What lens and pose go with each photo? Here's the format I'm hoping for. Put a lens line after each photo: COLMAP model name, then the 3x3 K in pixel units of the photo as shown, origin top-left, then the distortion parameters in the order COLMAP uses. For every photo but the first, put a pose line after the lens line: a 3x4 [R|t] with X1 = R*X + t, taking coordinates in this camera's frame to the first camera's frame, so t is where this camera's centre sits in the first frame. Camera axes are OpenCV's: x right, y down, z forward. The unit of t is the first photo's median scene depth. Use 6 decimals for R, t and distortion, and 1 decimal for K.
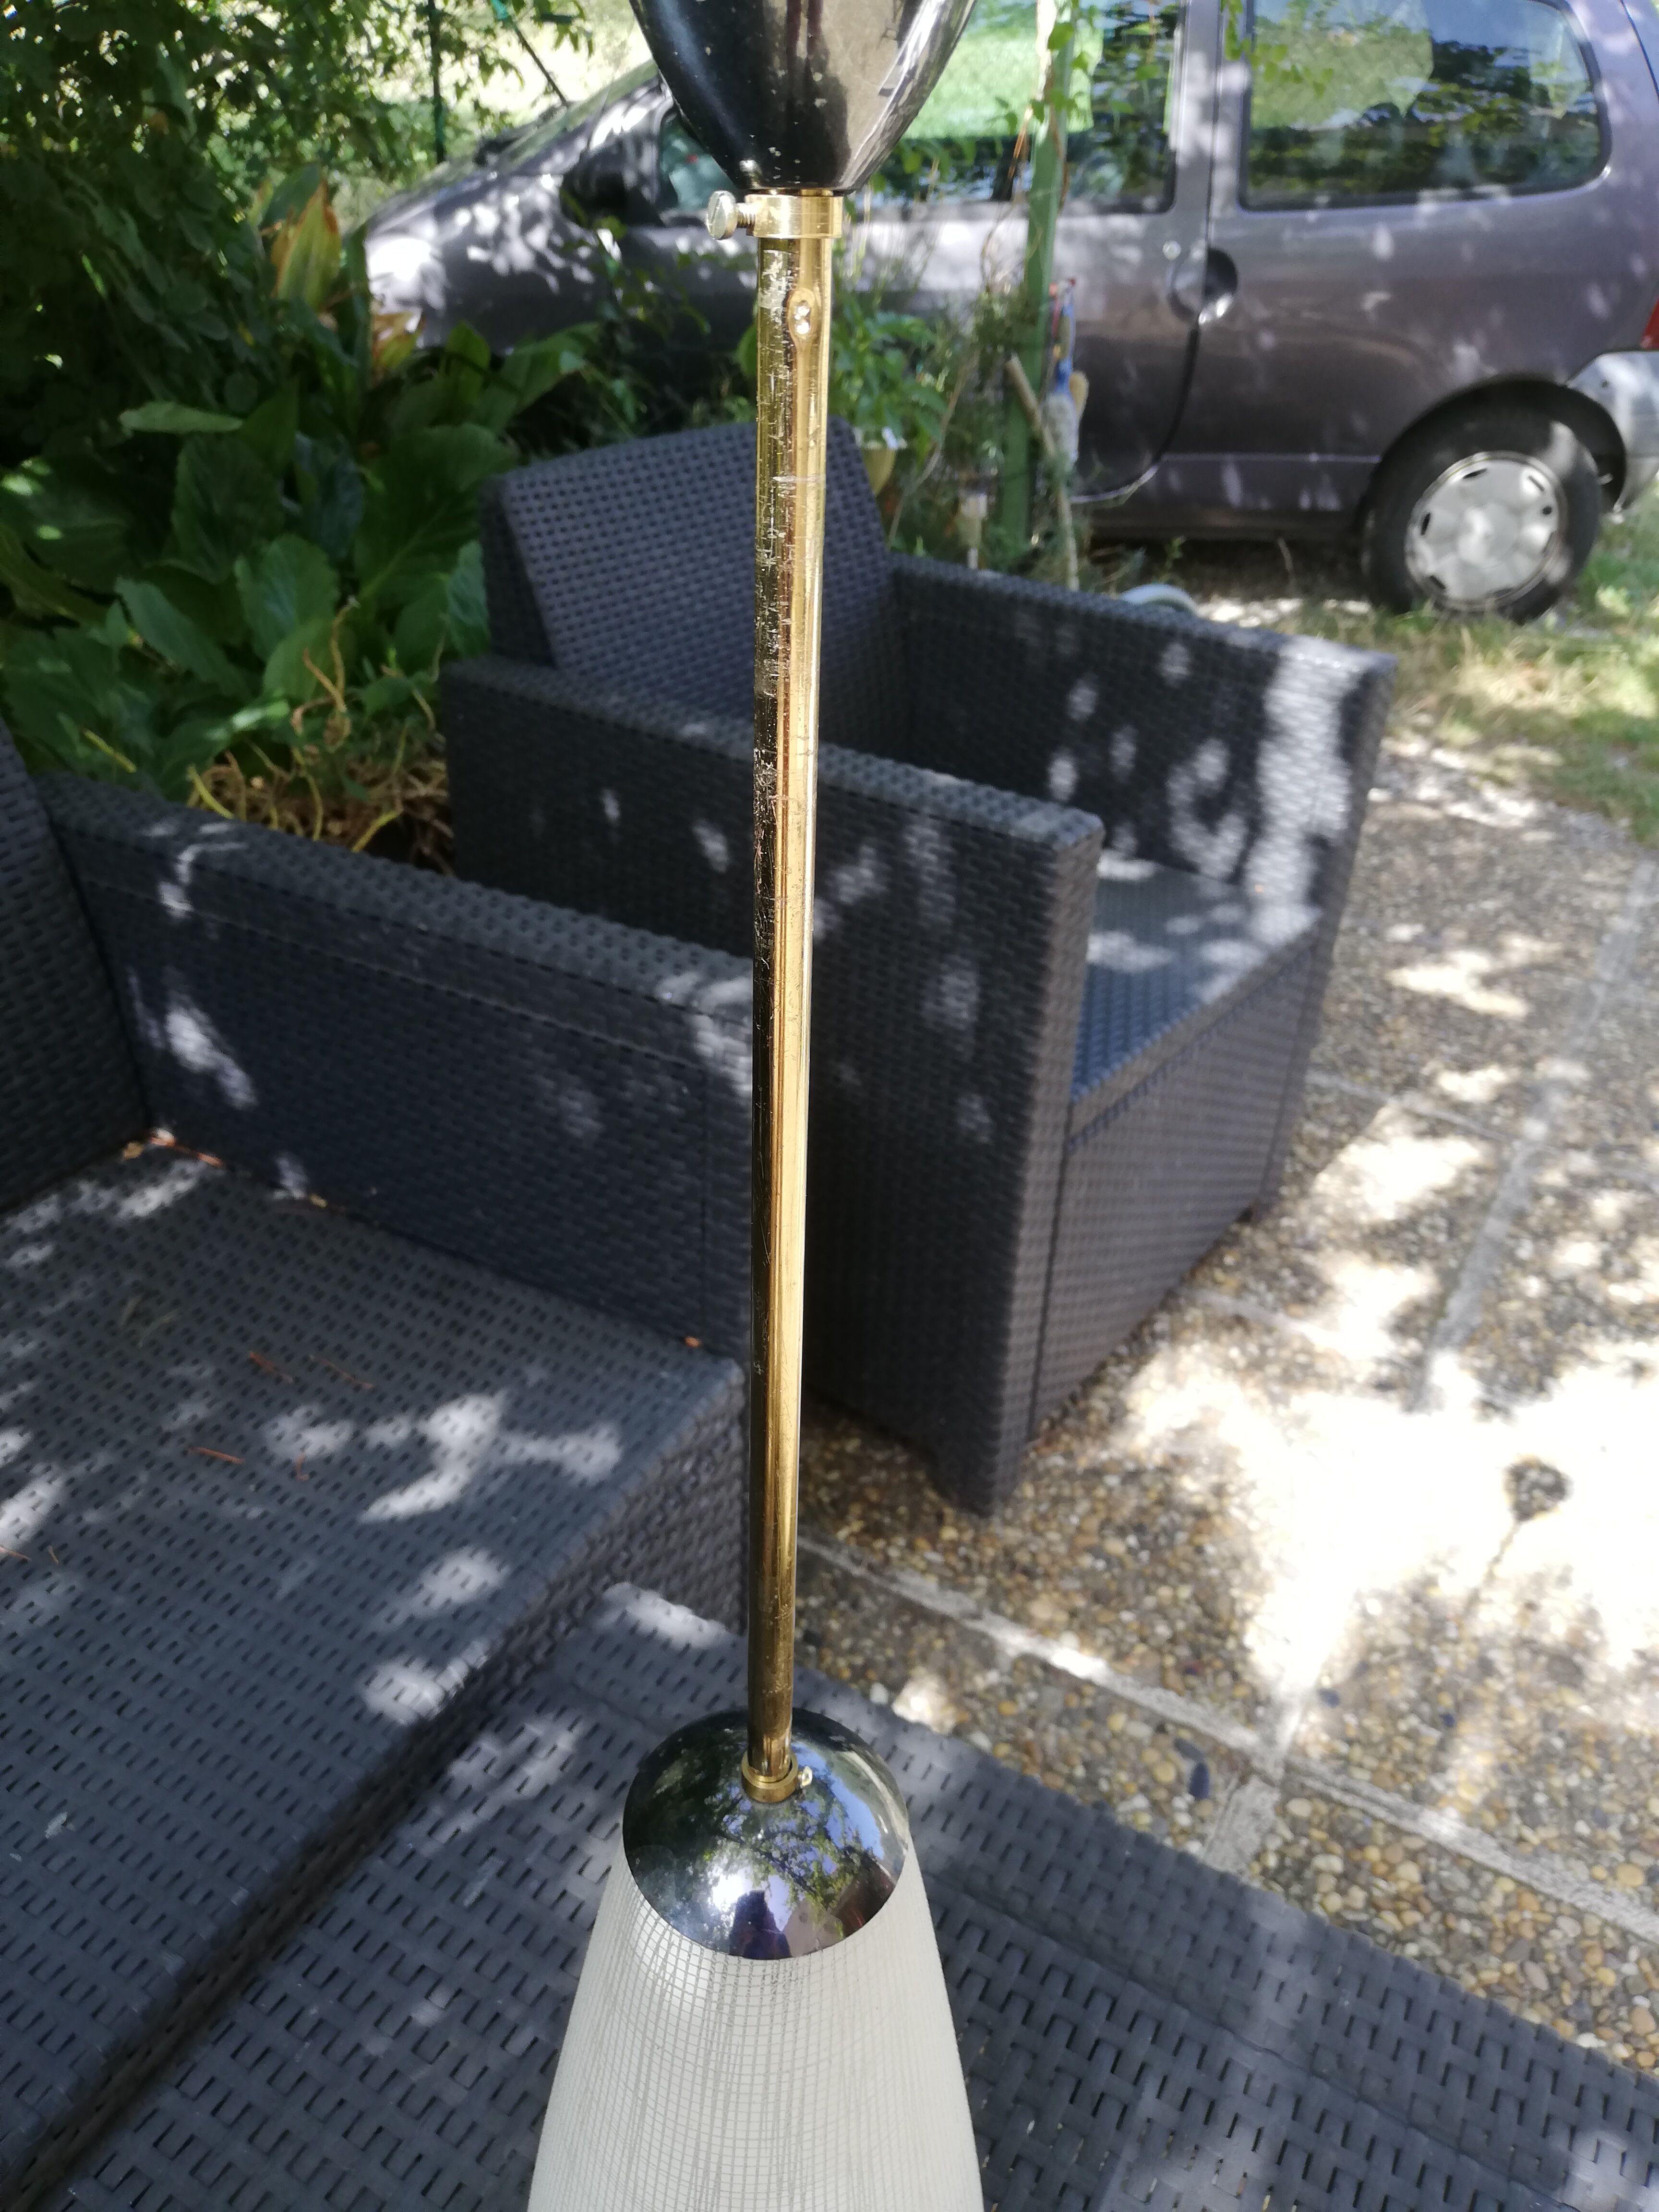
lens RADIAL K [[1635.3, 0, 829.5], [0, 1635.3, 1106.0], [0, 0, 1]] dist [0.003540, 0.004877]
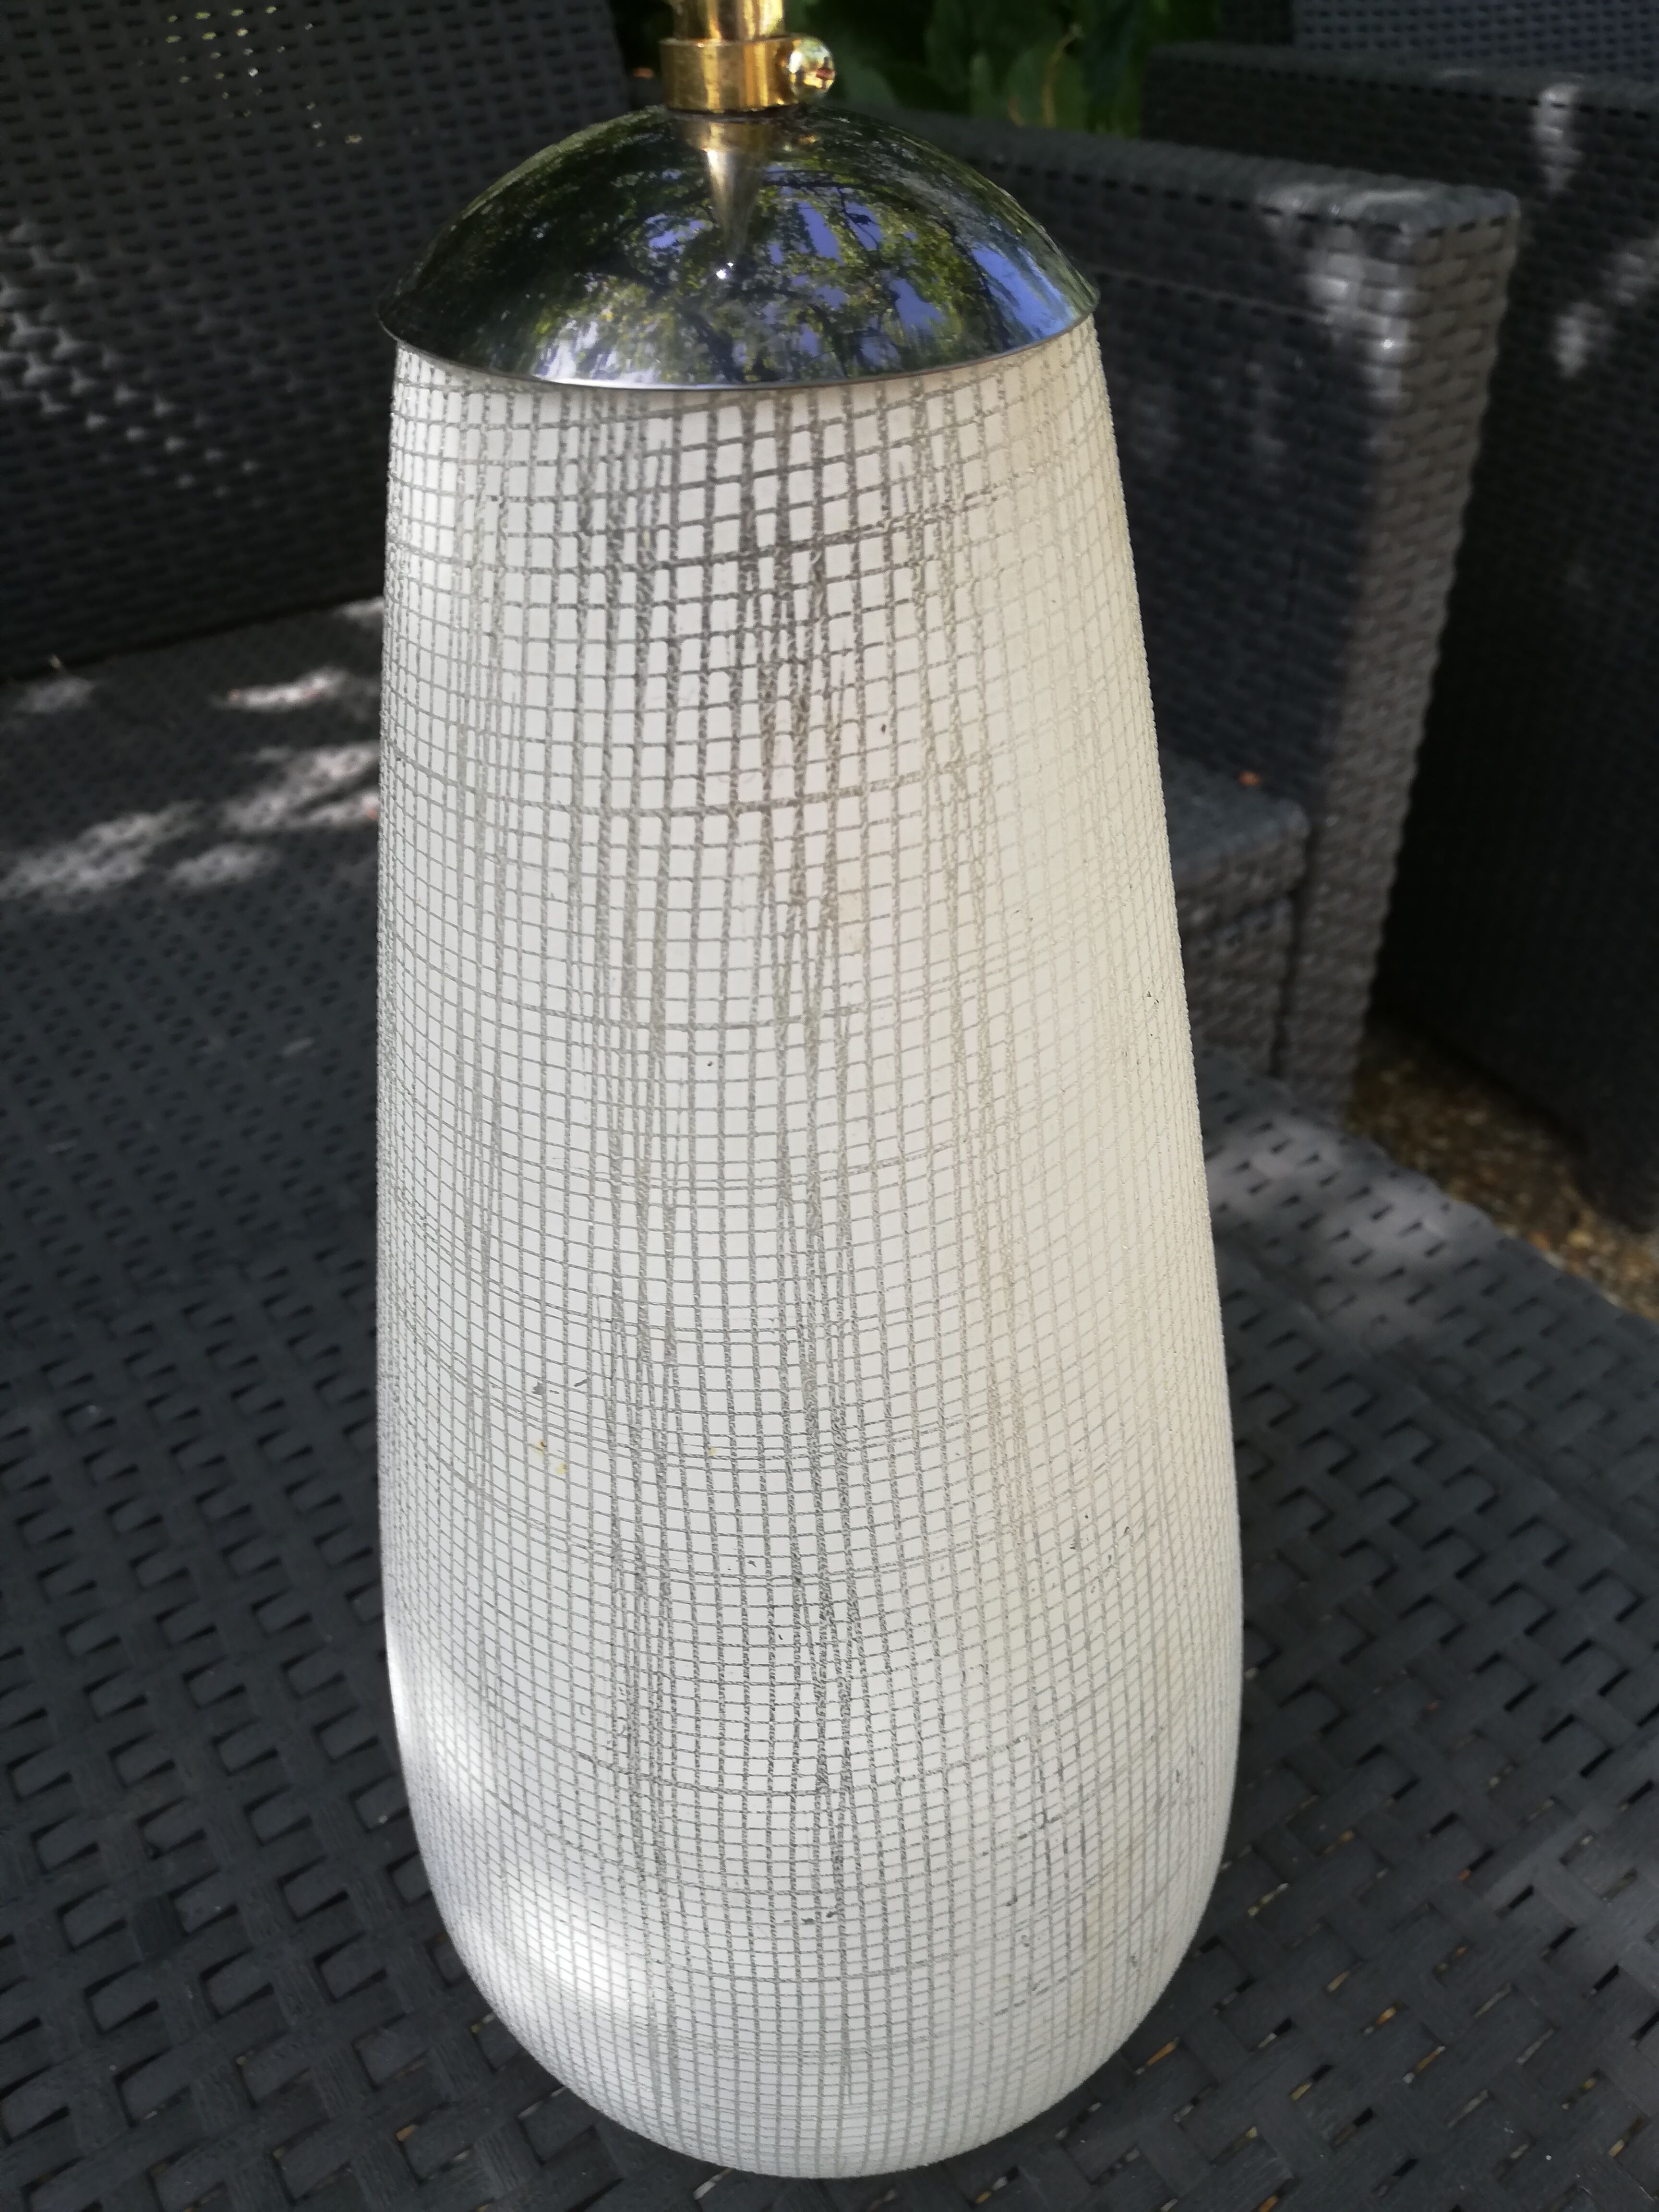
lens RADIAL K [[1690.4, 0, 829.5], [0, 1690.4, 1106.0], [0, 0, 1]] dist [-0.014073, -0.008668]
pose [[0.896917, 0.212045, -0.388043, 0.183623], [-0.173668, 0.975934, 0.131881, 0.578673], [0.406669, -0.050895, 0.912157, 0.631128]]
